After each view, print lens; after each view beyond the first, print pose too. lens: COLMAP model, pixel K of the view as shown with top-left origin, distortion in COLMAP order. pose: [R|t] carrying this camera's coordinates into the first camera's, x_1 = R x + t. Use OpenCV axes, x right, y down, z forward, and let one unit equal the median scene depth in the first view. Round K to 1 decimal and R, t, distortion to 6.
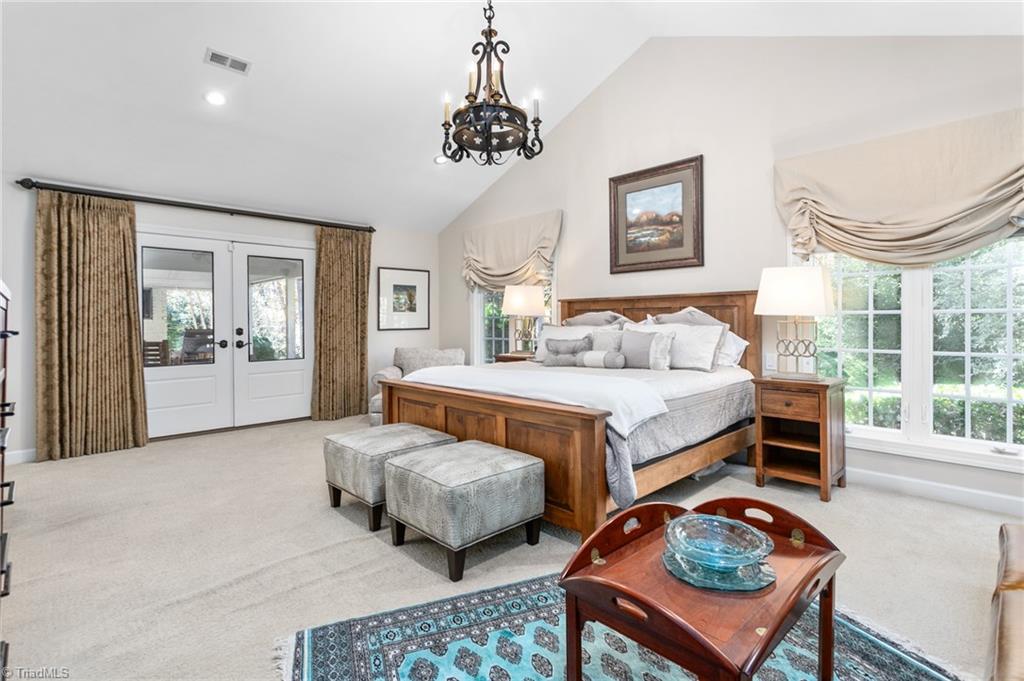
lens RADIAL K [[487.5, 0, 513.1], [0, 487.5, 321.8], [0, 0, 1]] dist [0.002042, -0.000016]
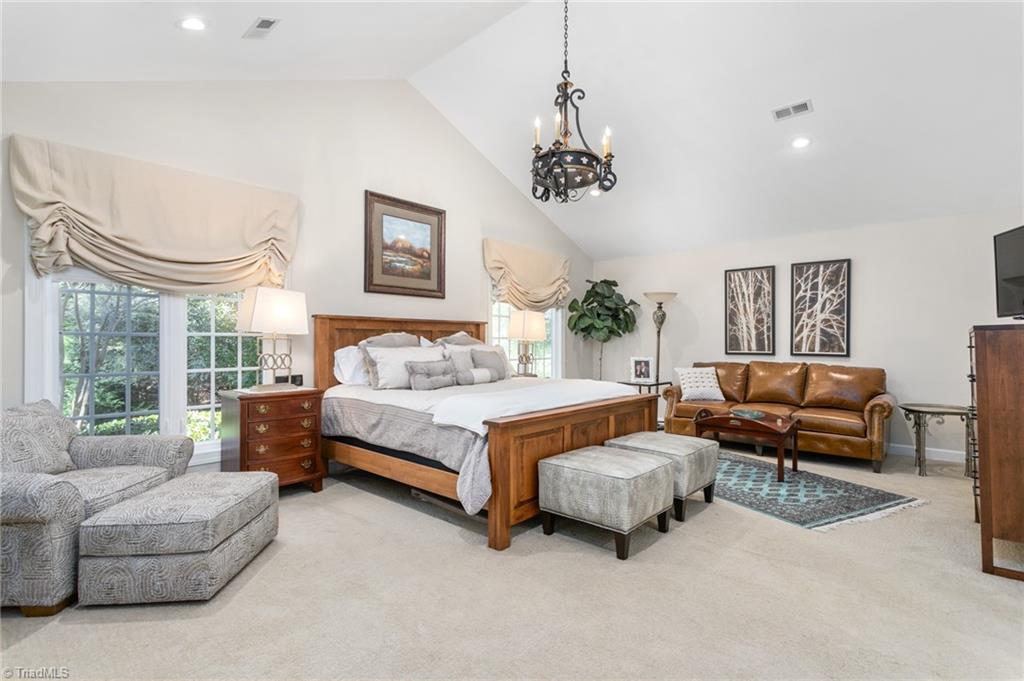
lens RADIAL K [[487.5, 0, 512.0], [0, 487.5, 340.2], [0, 0, 1]] dist [0.002042, -0.000016]
pose [[-0.056481, 0.009793, 0.998356, -0.814358], [0.003526, 0.999948, -0.009609, 0.004502], [-0.998397, 0.002977, -0.056513, 0.838417]]
